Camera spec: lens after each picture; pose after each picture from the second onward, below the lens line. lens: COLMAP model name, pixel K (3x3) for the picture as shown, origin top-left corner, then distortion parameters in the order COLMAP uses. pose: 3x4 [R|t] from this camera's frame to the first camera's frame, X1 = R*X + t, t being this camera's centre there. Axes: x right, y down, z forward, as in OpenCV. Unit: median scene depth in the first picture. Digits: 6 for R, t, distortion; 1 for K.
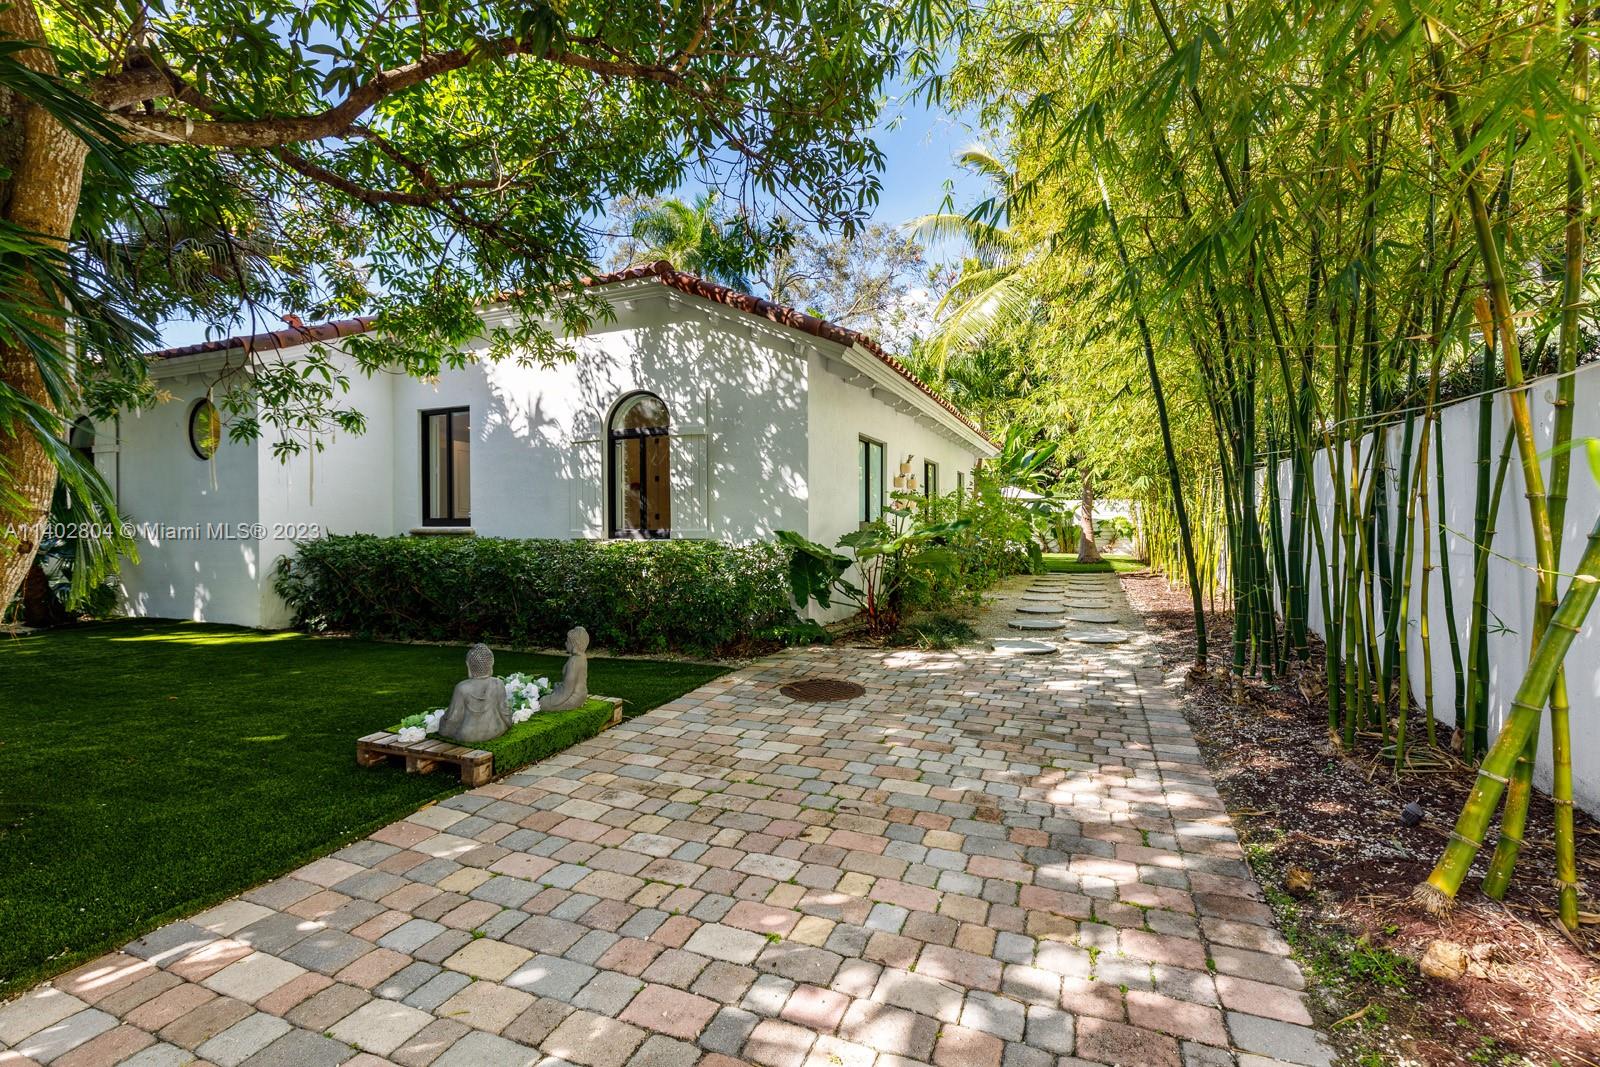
lens RADIAL K [[737.9, 0, 797.9], [0, 737.9, 517.2], [0, 0, 1]] dist [0.004996, 0.000139]
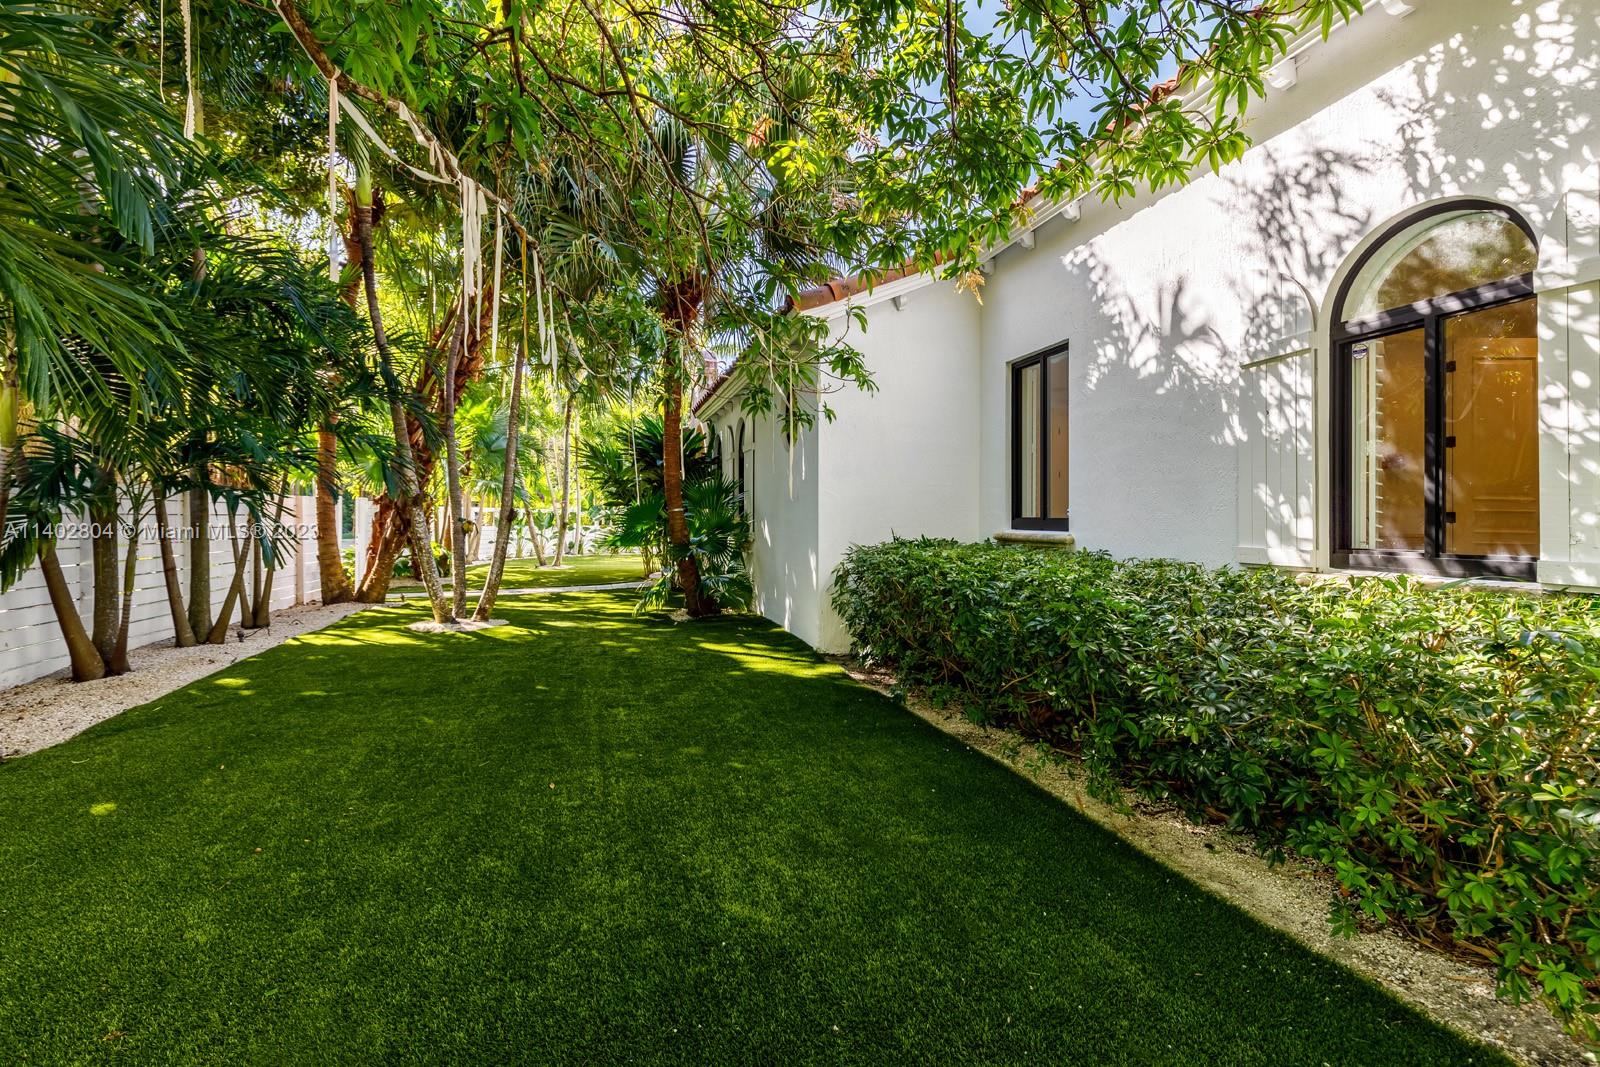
lens RADIAL K [[737.9, 0, 788.5], [0, 737.9, 517.5], [0, 0, 1]] dist [0.004996, 0.000139]
pose [[0.628189, 0.007736, -0.778023, -0.115505], [-0.005867, 0.999969, 0.005205, -0.001641], [0.778039, 0.001295, 0.628215, 0.466029]]
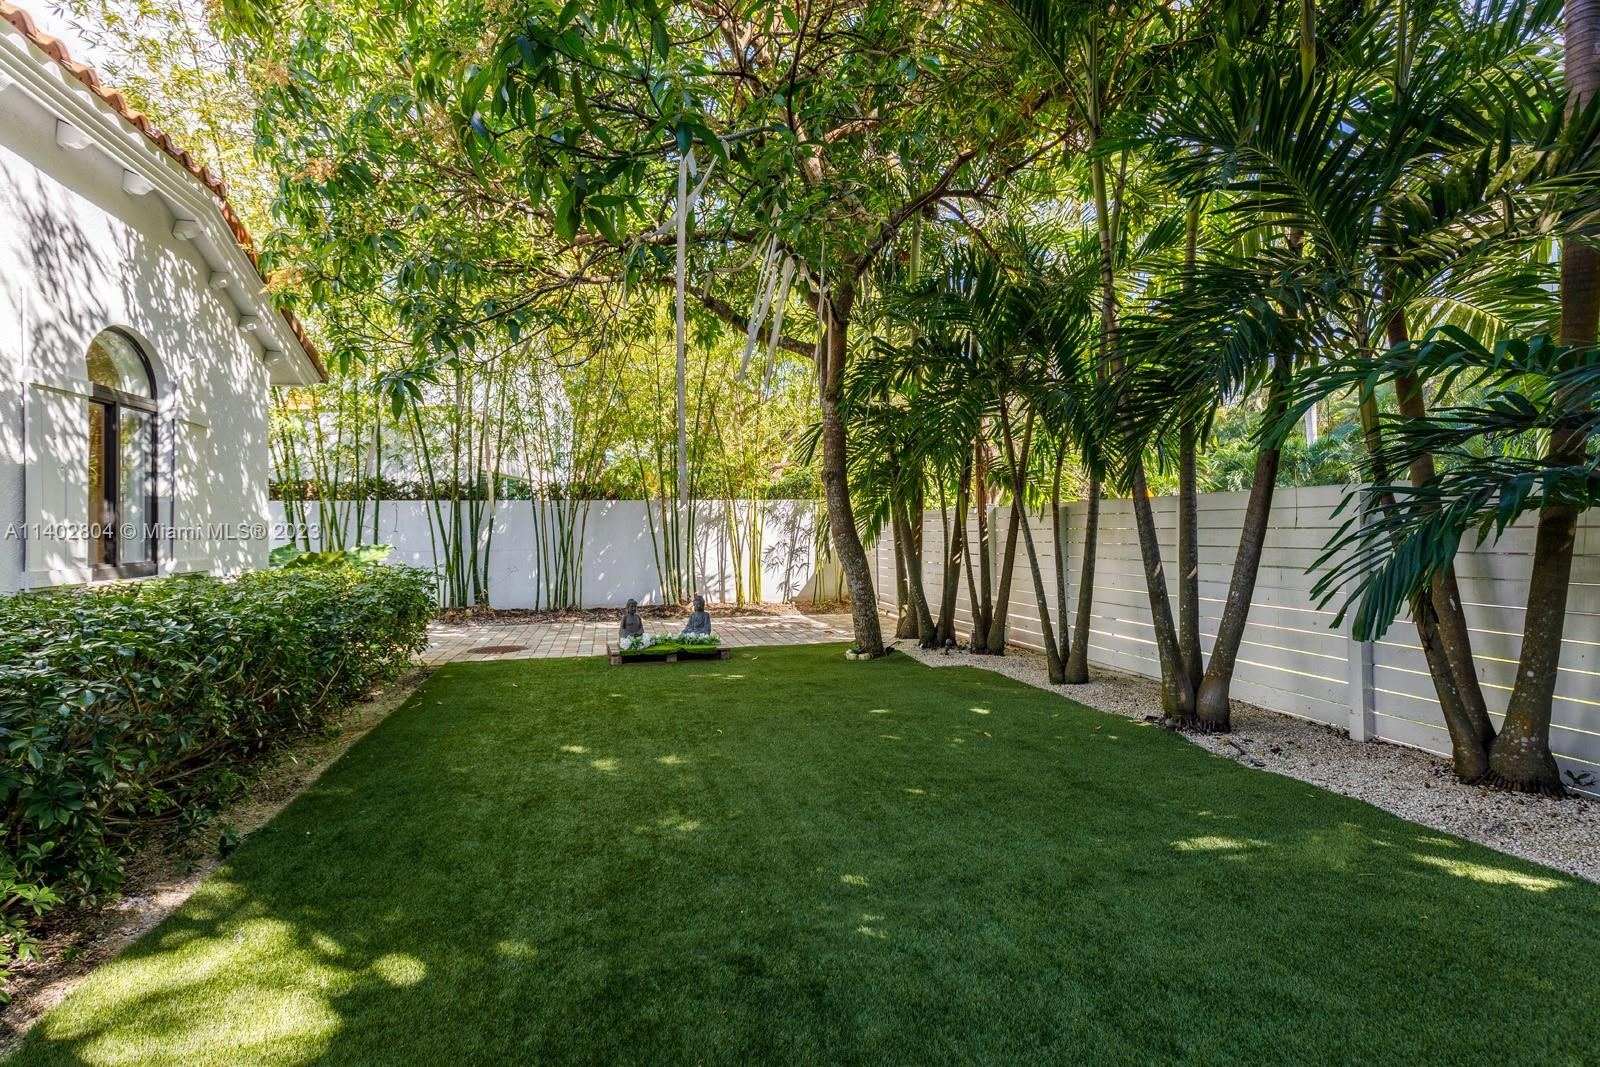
lens RADIAL K [[737.9, 0, 799.0], [0, 737.9, 533.7], [0, 0, 1]] dist [0.004996, 0.000139]
pose [[-0.618520, 0.002824, 0.785764, -1.003163], [0.000160, 0.999994, -0.003468, -0.002923], [-0.785769, -0.002019, -0.618517, 0.924661]]
